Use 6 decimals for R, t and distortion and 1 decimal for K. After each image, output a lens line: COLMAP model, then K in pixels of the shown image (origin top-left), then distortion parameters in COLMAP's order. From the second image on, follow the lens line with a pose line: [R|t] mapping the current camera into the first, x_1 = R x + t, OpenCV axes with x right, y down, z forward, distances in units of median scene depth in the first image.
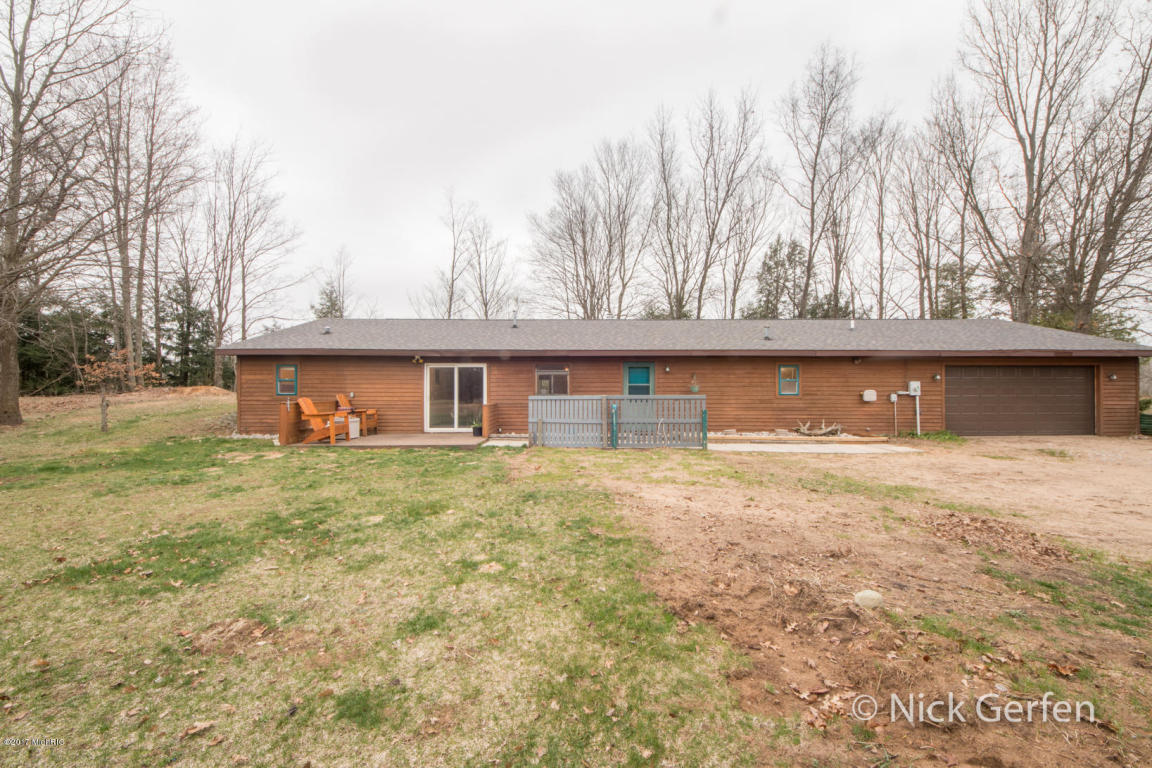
lens RADIAL K [[431.5, 0, 570.4], [0, 431.5, 386.3], [0, 0, 1]] dist [0.020425, -0.000126]
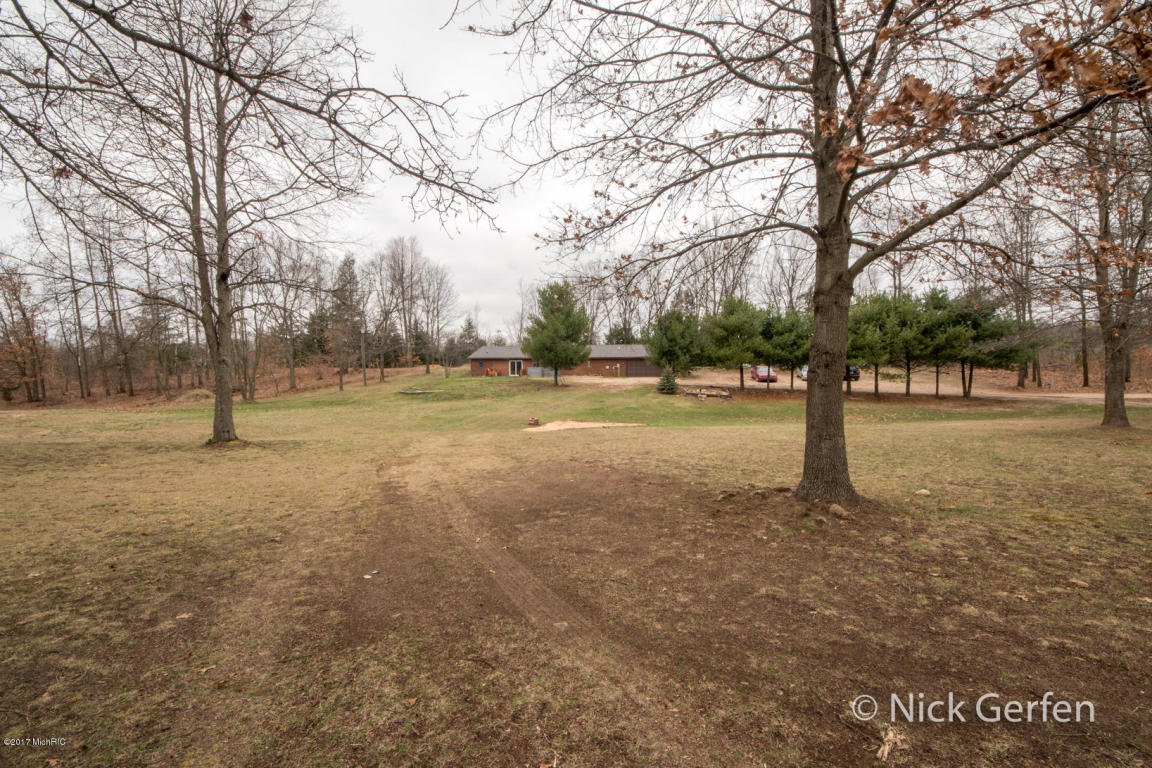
lens RADIAL K [[431.5, 0, 570.4], [0, 431.5, 386.3], [0, 0, 1]] dist [0.020425, -0.000126]
pose [[0.976832, 0.006021, -0.213921, 1.247175], [0.005516, 0.998564, 0.053296, -0.019915], [0.213935, -0.053241, 0.975396, -3.259473]]
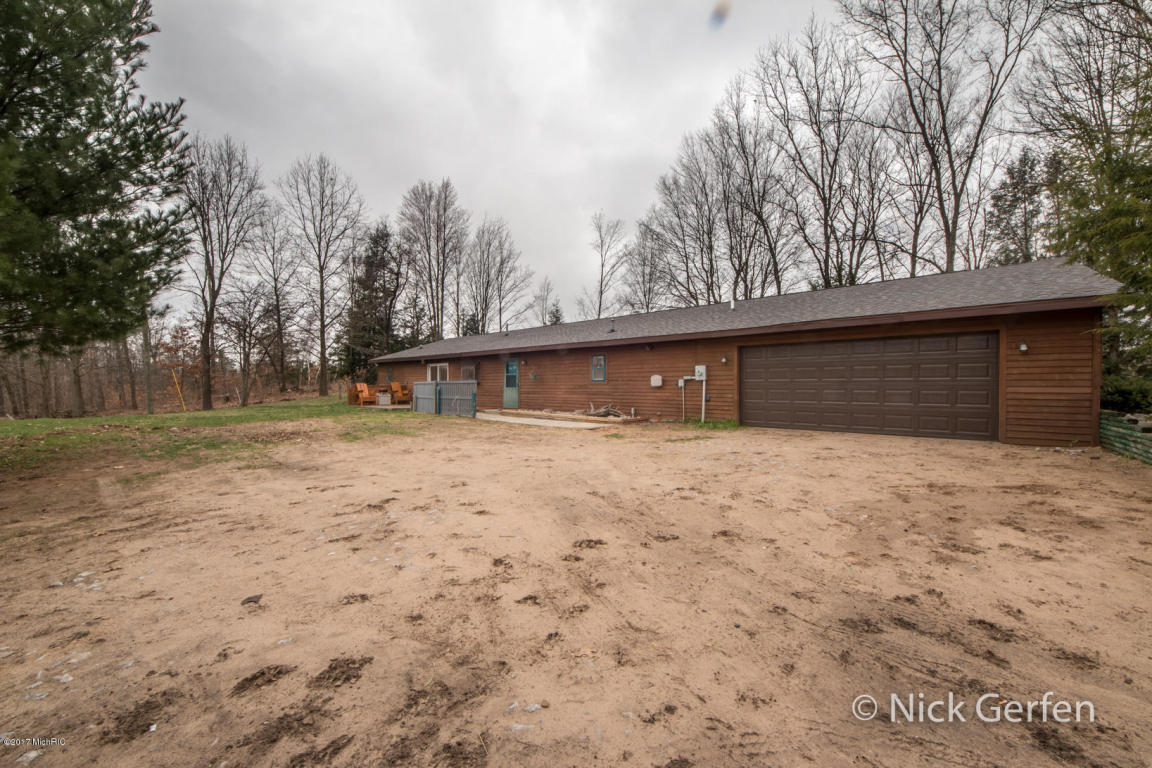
lens RADIAL K [[431.5, 0, 570.4], [0, 431.5, 386.3], [0, 0, 1]] dist [0.020425, -0.000126]
pose [[0.748399, -0.001666, -0.663247, 1.214343], [0.008080, 0.999946, 0.006606, 0.025860], [0.663200, -0.010303, 0.748371, 0.097614]]
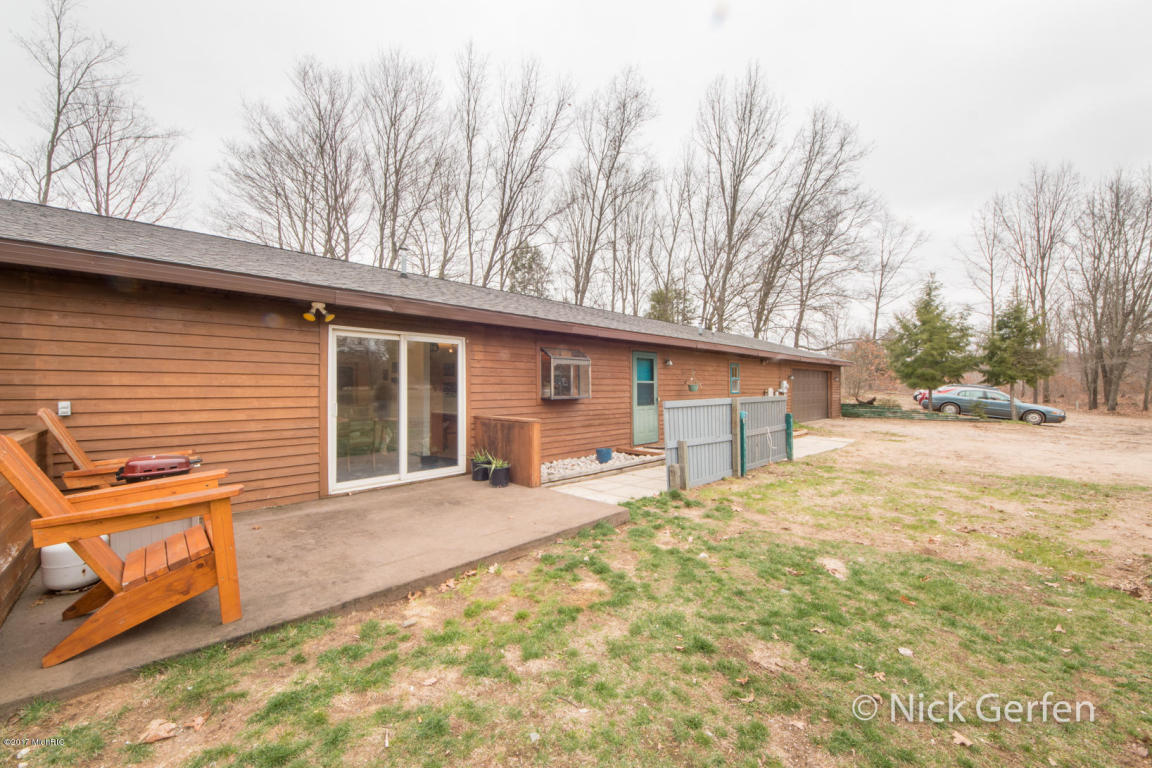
lens RADIAL K [[428.9, 0, 576.0], [0, 428.9, 384.0], [0, 0, 1]] dist [0.000662, 0.000022]
pose [[0.726035, 0.006115, 0.687631, -0.438650], [-0.005286, 0.999981, -0.003312, 0.002298], [-0.687638, -0.001230, 0.726053, 0.545597]]
